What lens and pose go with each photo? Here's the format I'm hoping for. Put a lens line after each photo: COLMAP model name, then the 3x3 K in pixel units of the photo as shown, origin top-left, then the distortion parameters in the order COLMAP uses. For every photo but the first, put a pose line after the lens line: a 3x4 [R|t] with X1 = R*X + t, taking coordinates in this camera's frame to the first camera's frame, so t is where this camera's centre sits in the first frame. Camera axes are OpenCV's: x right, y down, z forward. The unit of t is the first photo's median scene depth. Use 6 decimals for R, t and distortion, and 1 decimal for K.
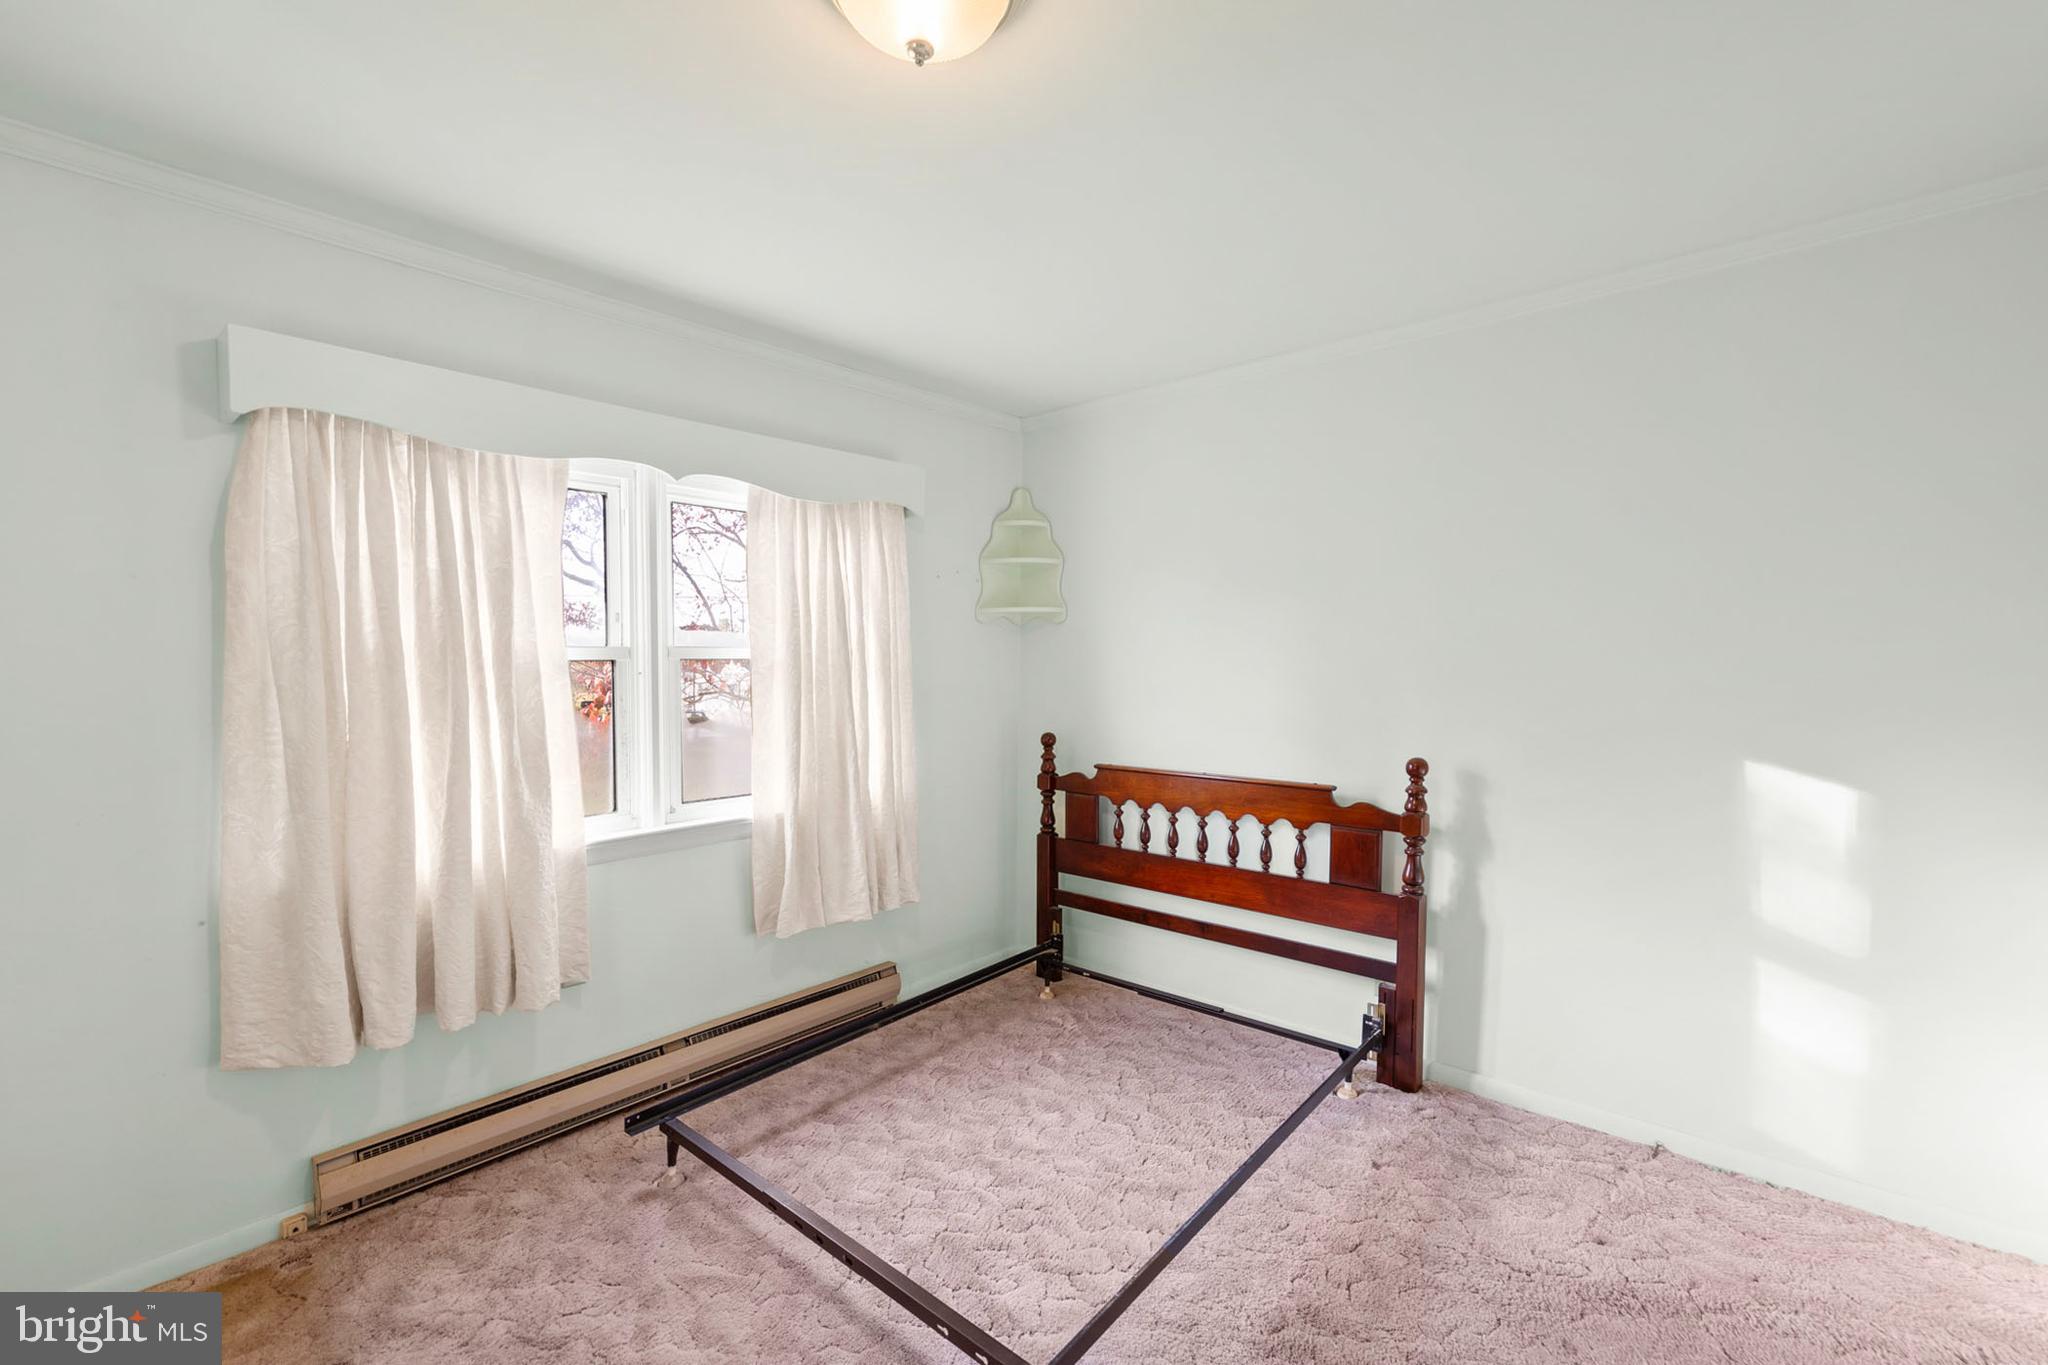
lens RADIAL K [[883.5, 0, 1047.5], [0, 883.5, 696.0], [0, 0, 1]] dist [-0.001052, -0.000035]
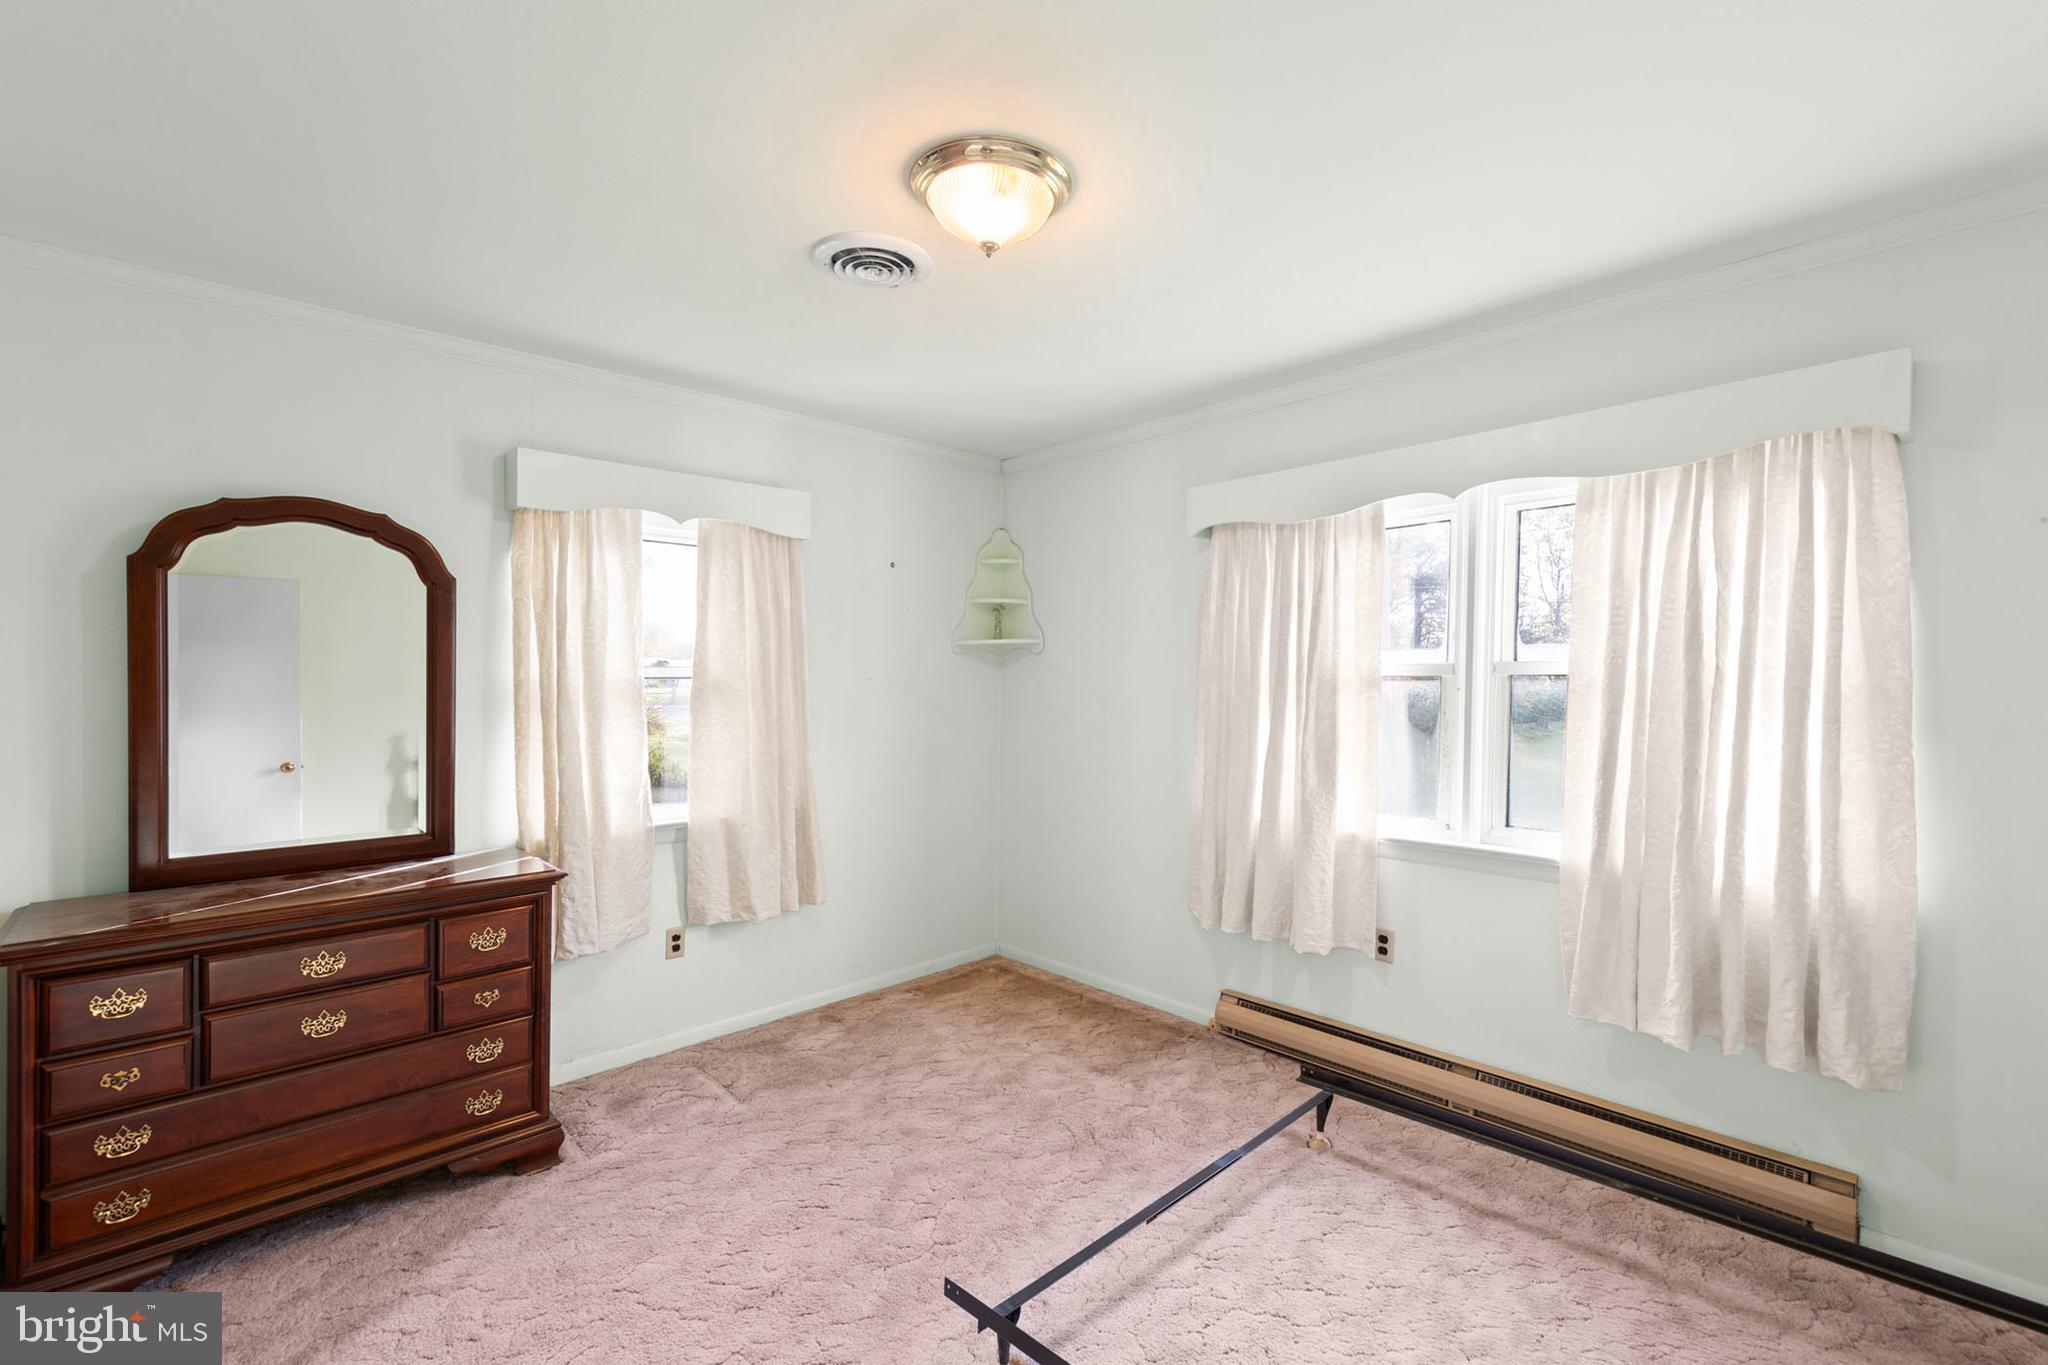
lens RADIAL K [[885.8, 0, 1028.4], [0, 885.8, 663.9], [0, 0, 1]] dist [0.000569, -0.000250]
pose [[-0.092794, -0.000087, -0.995685, 0.532596], [-0.038708, 0.999244, 0.003520, -0.034417], [0.994933, 0.038868, -0.092727, 0.527594]]
